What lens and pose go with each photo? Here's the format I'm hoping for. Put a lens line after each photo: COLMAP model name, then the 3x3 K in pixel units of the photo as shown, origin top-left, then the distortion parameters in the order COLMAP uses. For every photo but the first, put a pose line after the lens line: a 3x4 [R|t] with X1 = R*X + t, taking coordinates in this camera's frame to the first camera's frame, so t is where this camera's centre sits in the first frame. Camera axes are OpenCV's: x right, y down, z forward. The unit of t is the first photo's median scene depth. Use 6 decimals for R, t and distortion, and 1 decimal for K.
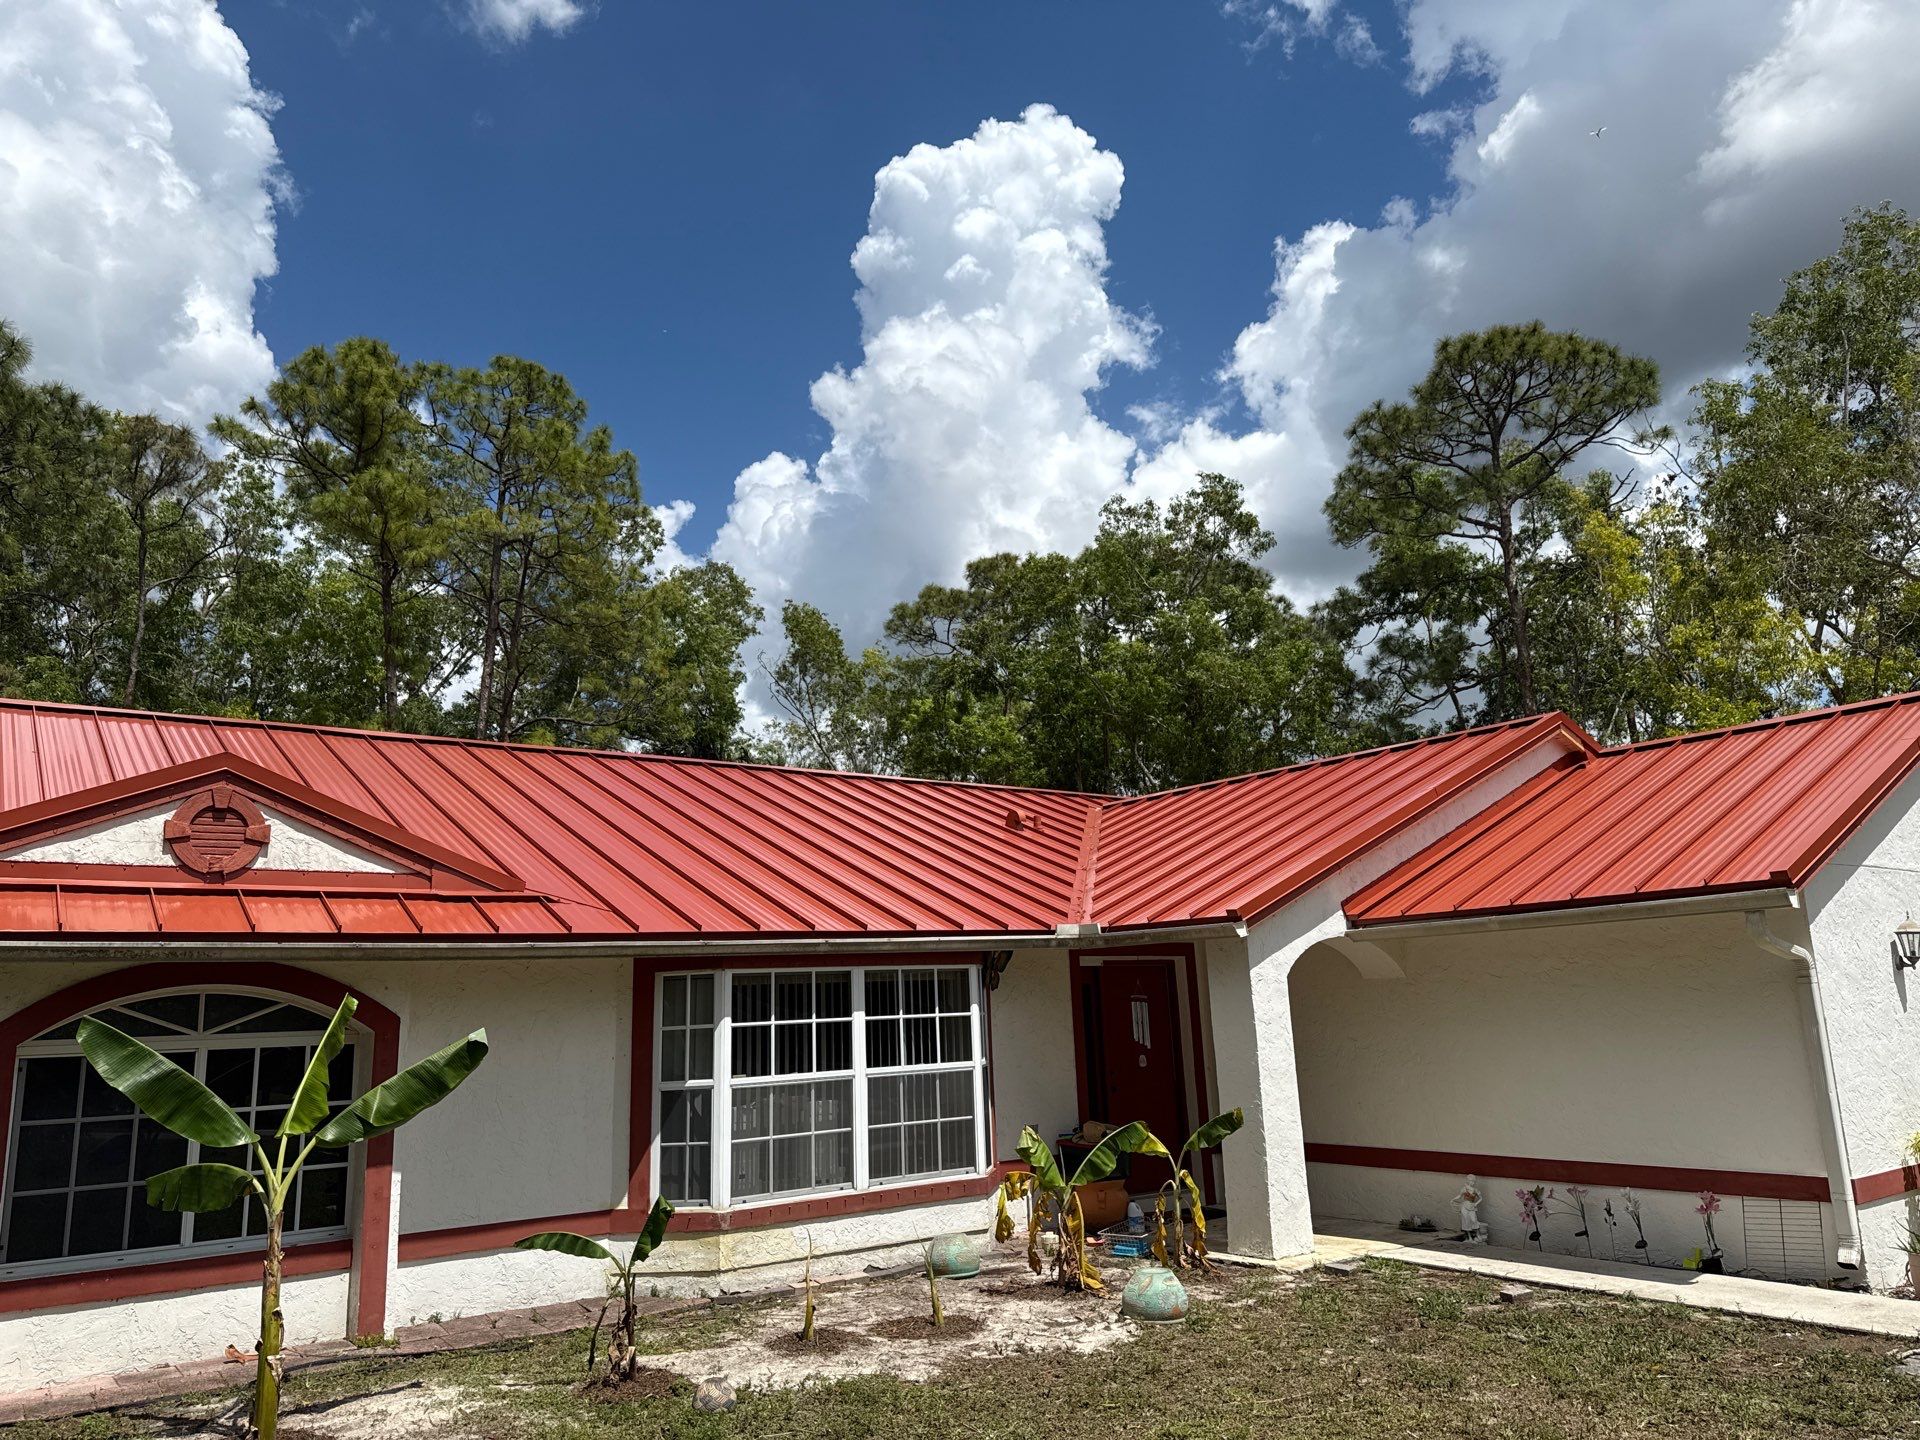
lens RADIAL K [[1358.2, 0, 960.0], [0, 1358.2, 720.0], [0, 0, 1]] dist [0.129388, -0.180145]
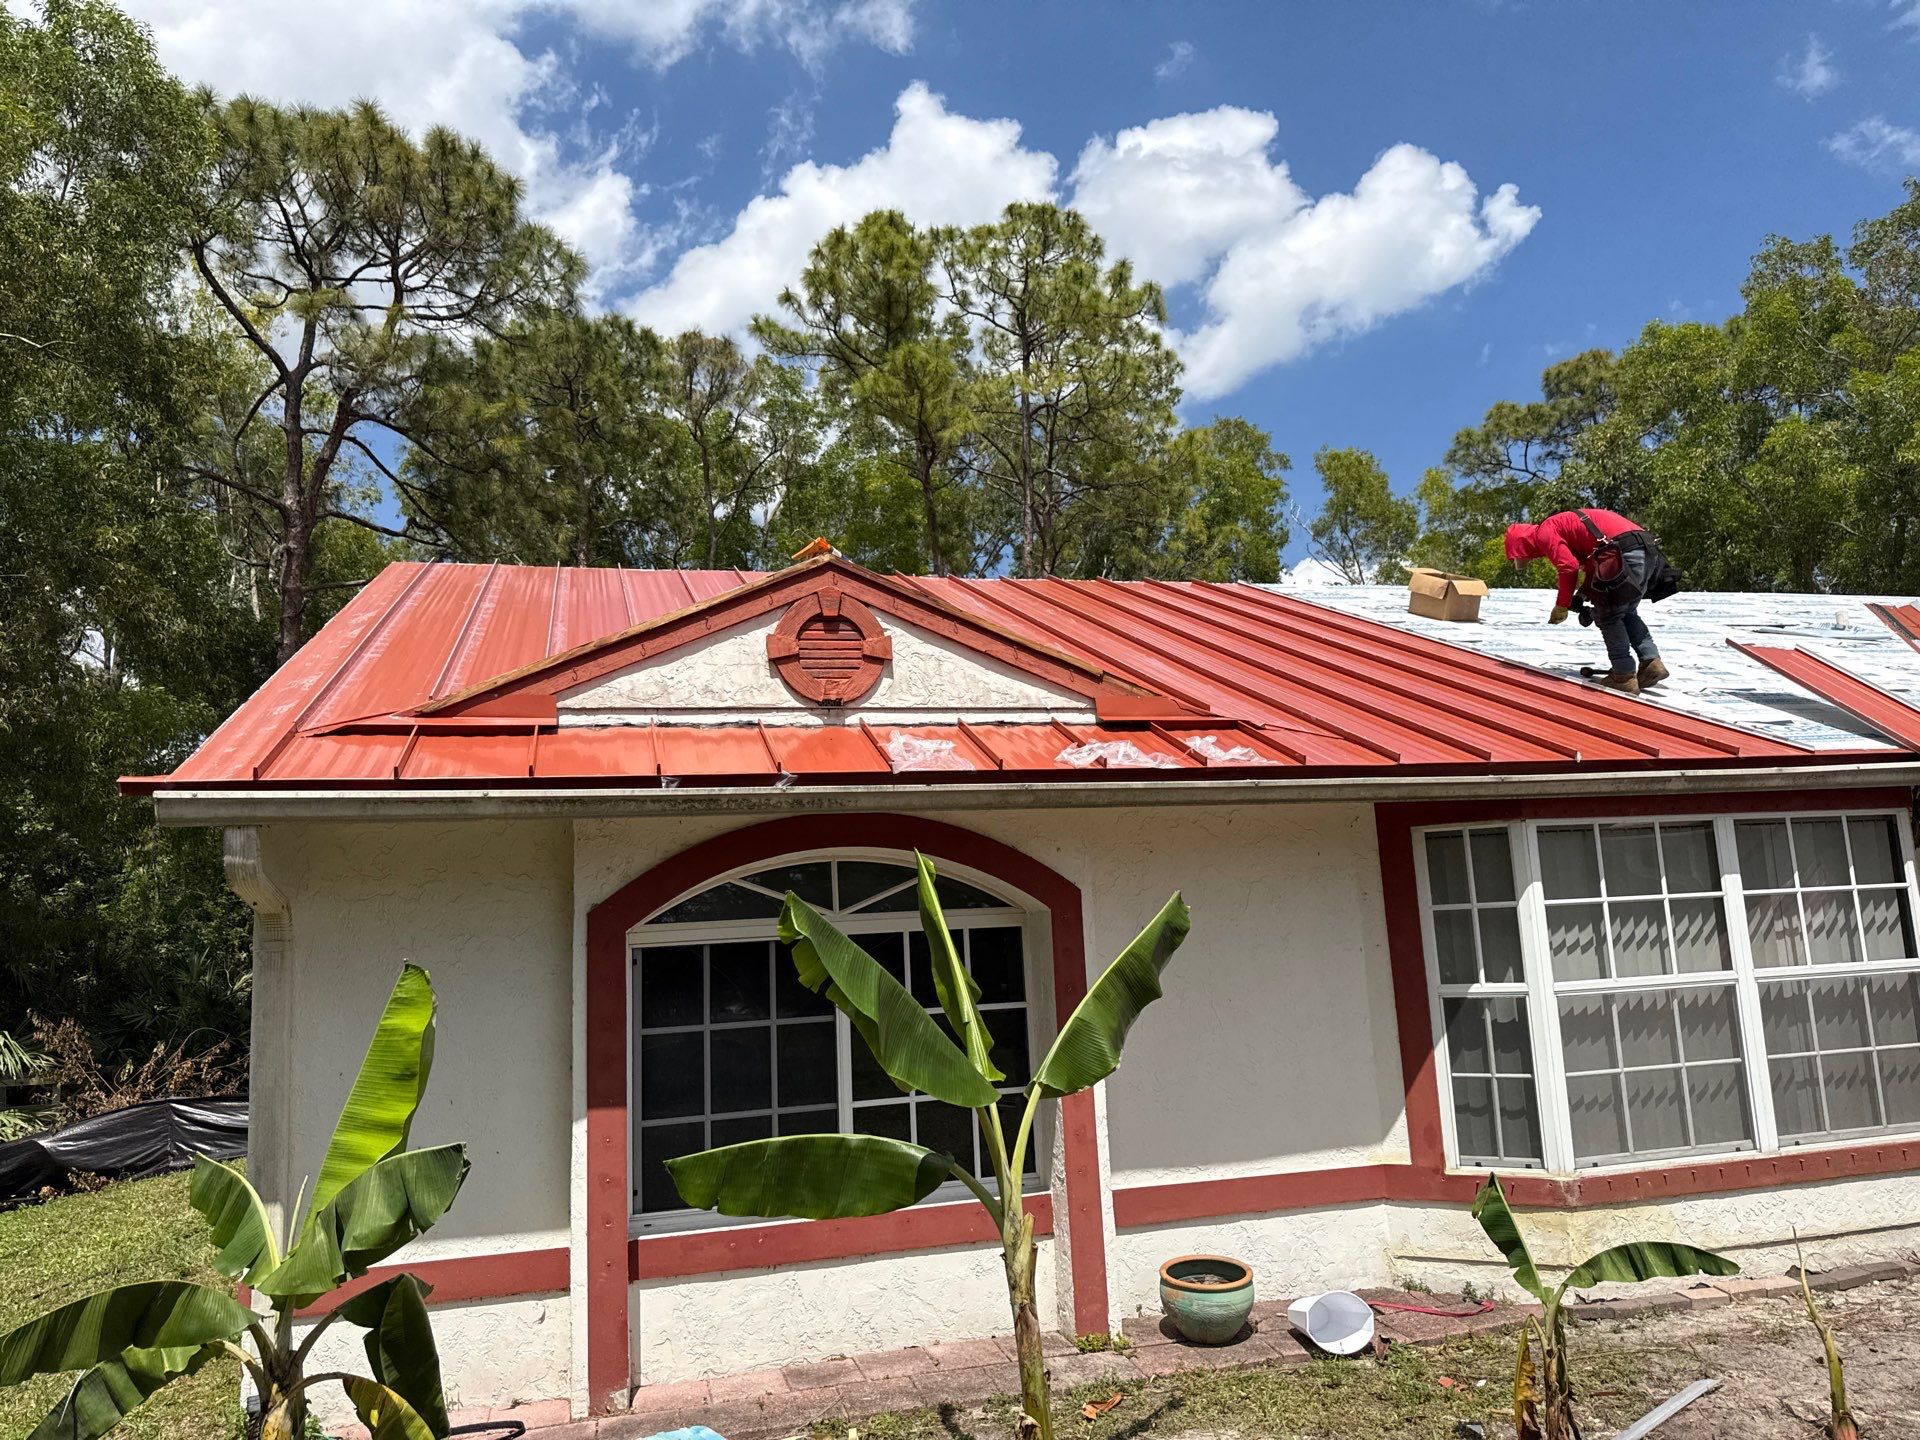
lens RADIAL K [[1371.2, 0, 960.0], [0, 1371.2, 720.0], [0, 0, 1]] dist [0.006458, -0.001945]
pose [[0.933795, -0.061703, -0.352447, -0.189738], [0.087171, 0.994571, 0.056837, 0.074839], [0.347027, -0.083798, 0.934104, 0.297506]]
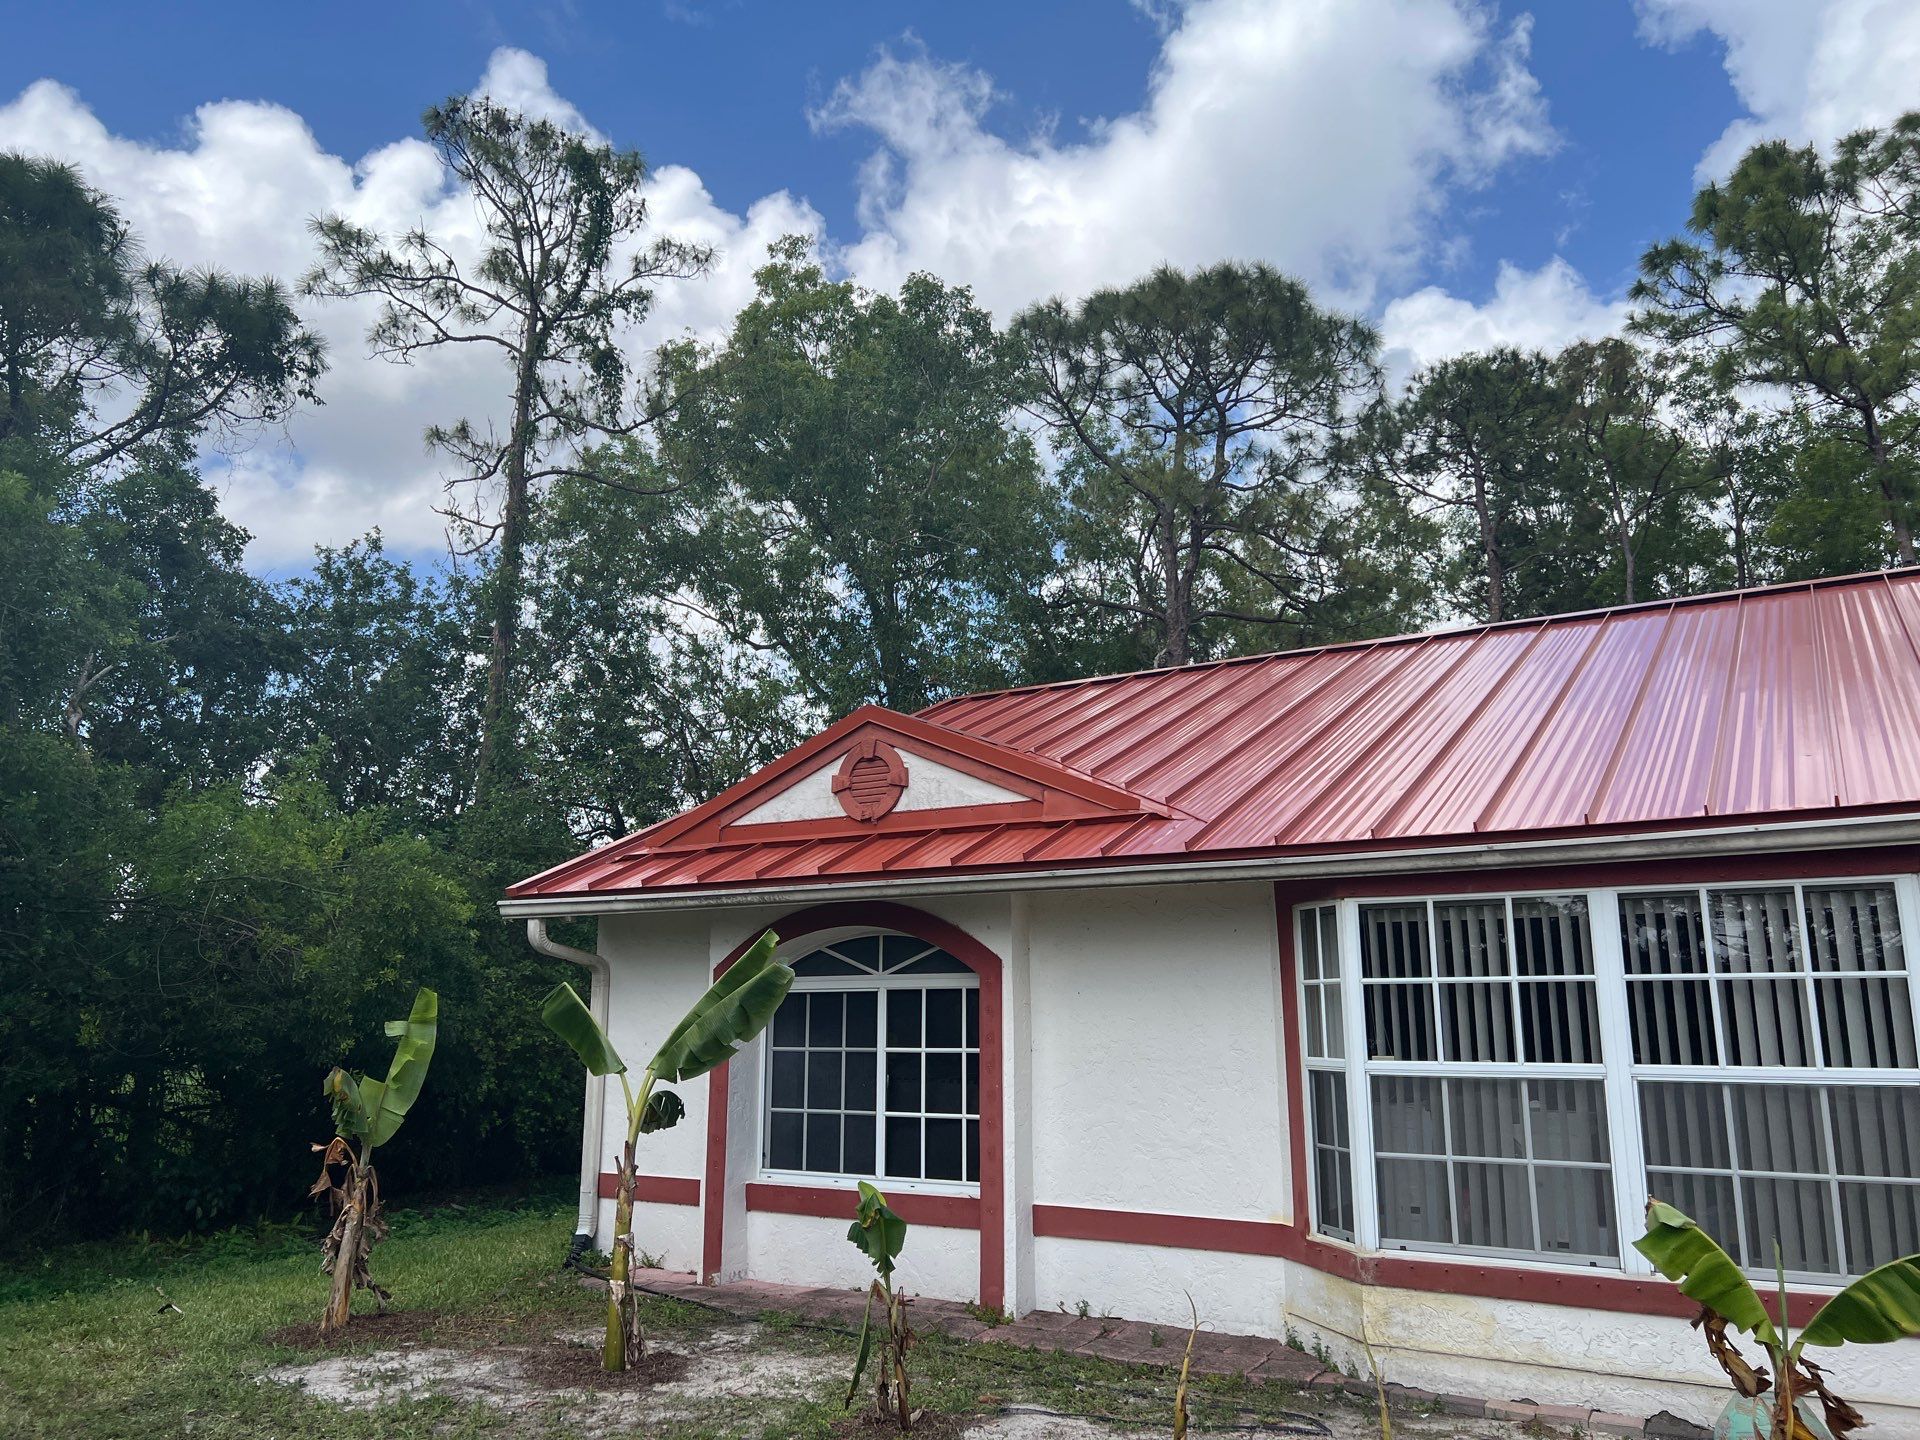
lens RADIAL K [[1371.2, 0, 960.0], [0, 1371.2, 720.0], [0, 0, 1]] dist [0.006458, -0.001945]
pose [[0.404171, -0.140190, -0.903876, 0.367689], [0.193399, 0.978941, -0.065353, 0.103860], [0.894004, -0.148394, 0.422772, 0.559286]]
